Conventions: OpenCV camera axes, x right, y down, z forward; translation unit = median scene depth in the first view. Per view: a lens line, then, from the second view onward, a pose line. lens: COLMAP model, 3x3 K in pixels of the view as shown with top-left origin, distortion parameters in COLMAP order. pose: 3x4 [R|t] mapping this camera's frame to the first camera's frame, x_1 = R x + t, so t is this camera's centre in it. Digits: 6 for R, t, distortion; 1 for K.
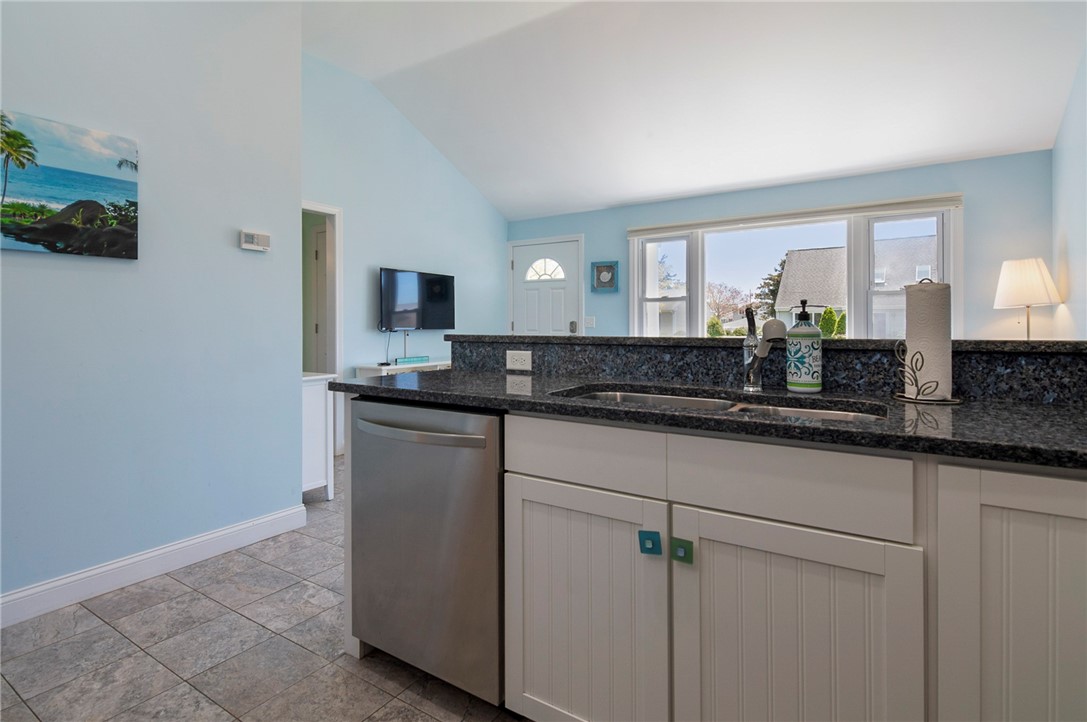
lens RADIAL K [[544.5, 0, 544.2], [0, 544.5, 324.8], [0, 0, 1]] dist [0.012190, -0.006043]
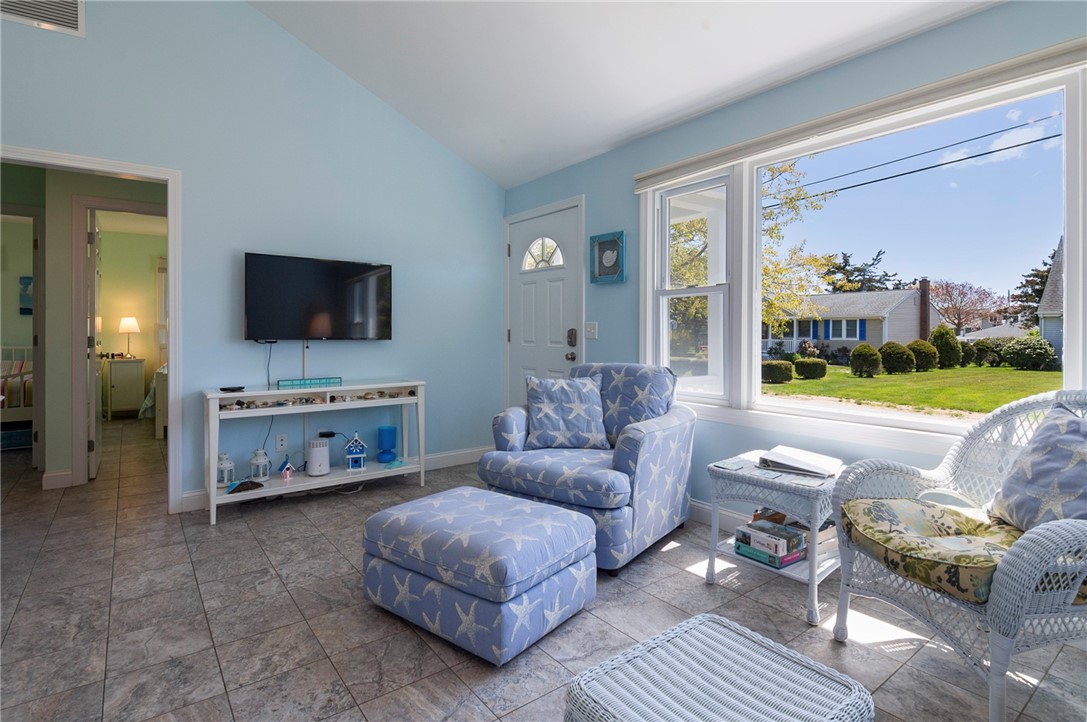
lens RADIAL K [[548.0, 0, 549.3], [0, 548.0, 333.7], [0, 0, 1]] dist [0.000974, -0.001724]
pose [[0.941768, 0.003317, -0.336248, 0.361657], [-0.003333, 0.999994, 0.000529, -0.001074], [0.336248, 0.000623, 0.941773, 0.524315]]
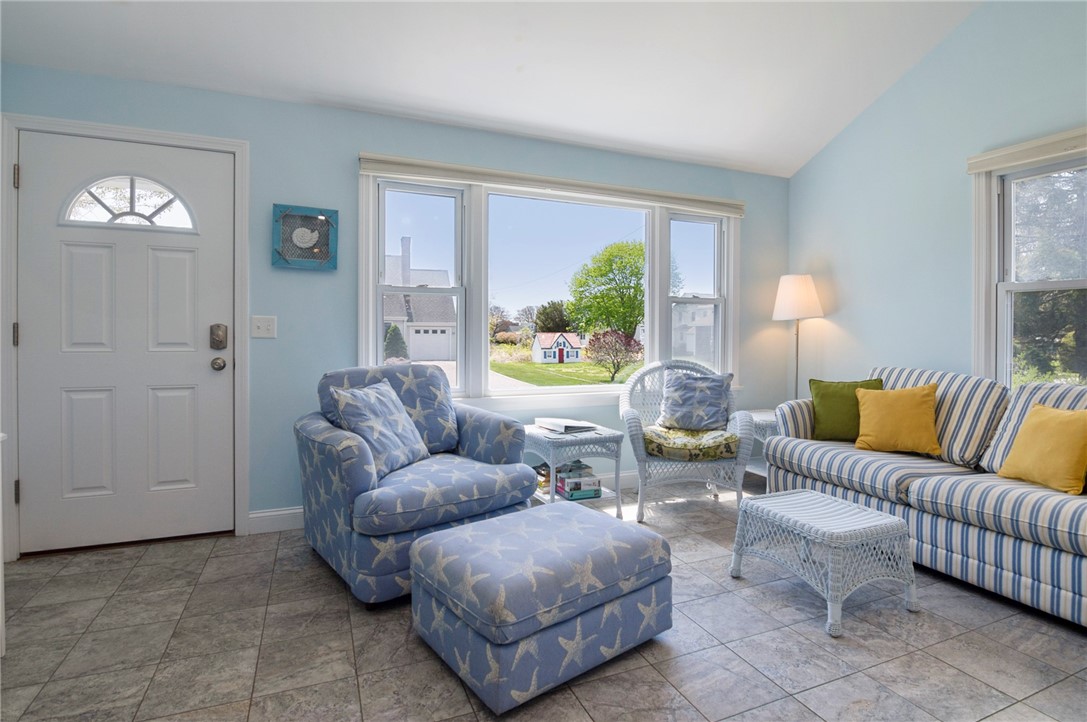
lens RADIAL K [[548.0, 0, 549.3], [0, 548.0, 333.7], [0, 0, 1]] dist [0.000974, -0.001724]
pose [[0.556287, 0.004185, 0.830979, -0.257104], [-0.004690, 0.999987, -0.001897, 0.001233], [-0.830977, -0.002842, 0.556300, 0.728975]]
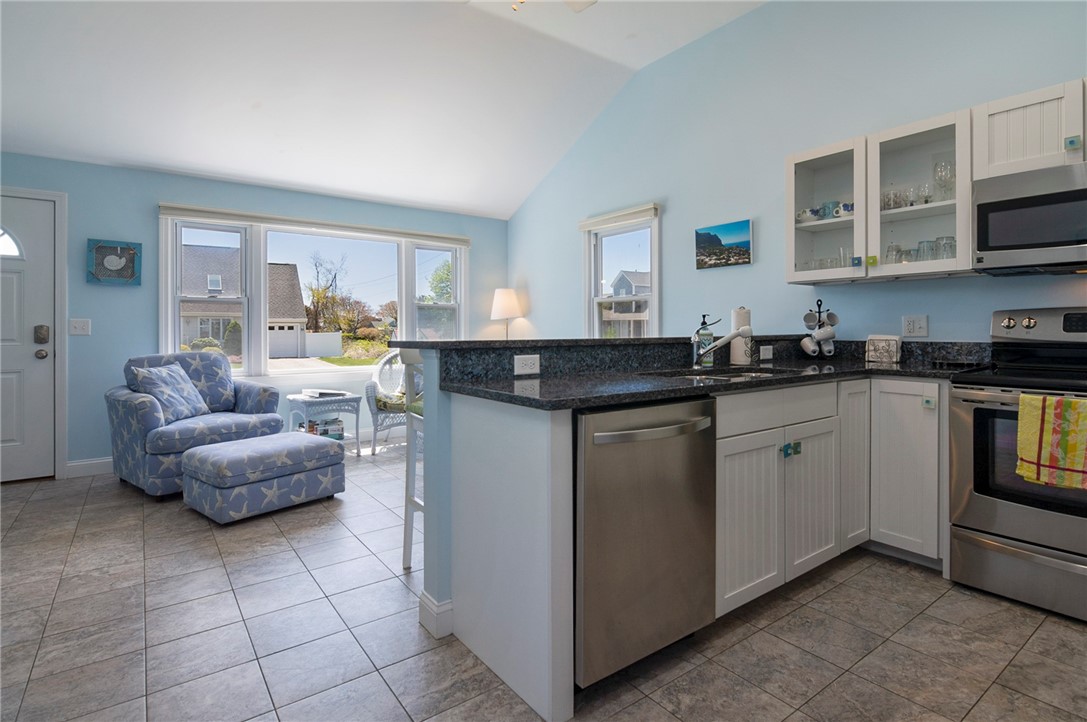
lens RADIAL K [[544.5, 0, 544.2], [0, 544.5, 324.8], [0, 0, 1]] dist [0.012190, -0.006043]
pose [[0.351678, 0.007445, 0.936091, -0.495544], [0.003041, 0.999954, -0.009096, 0.000448], [-0.936116, 0.006045, 0.351639, 0.312980]]
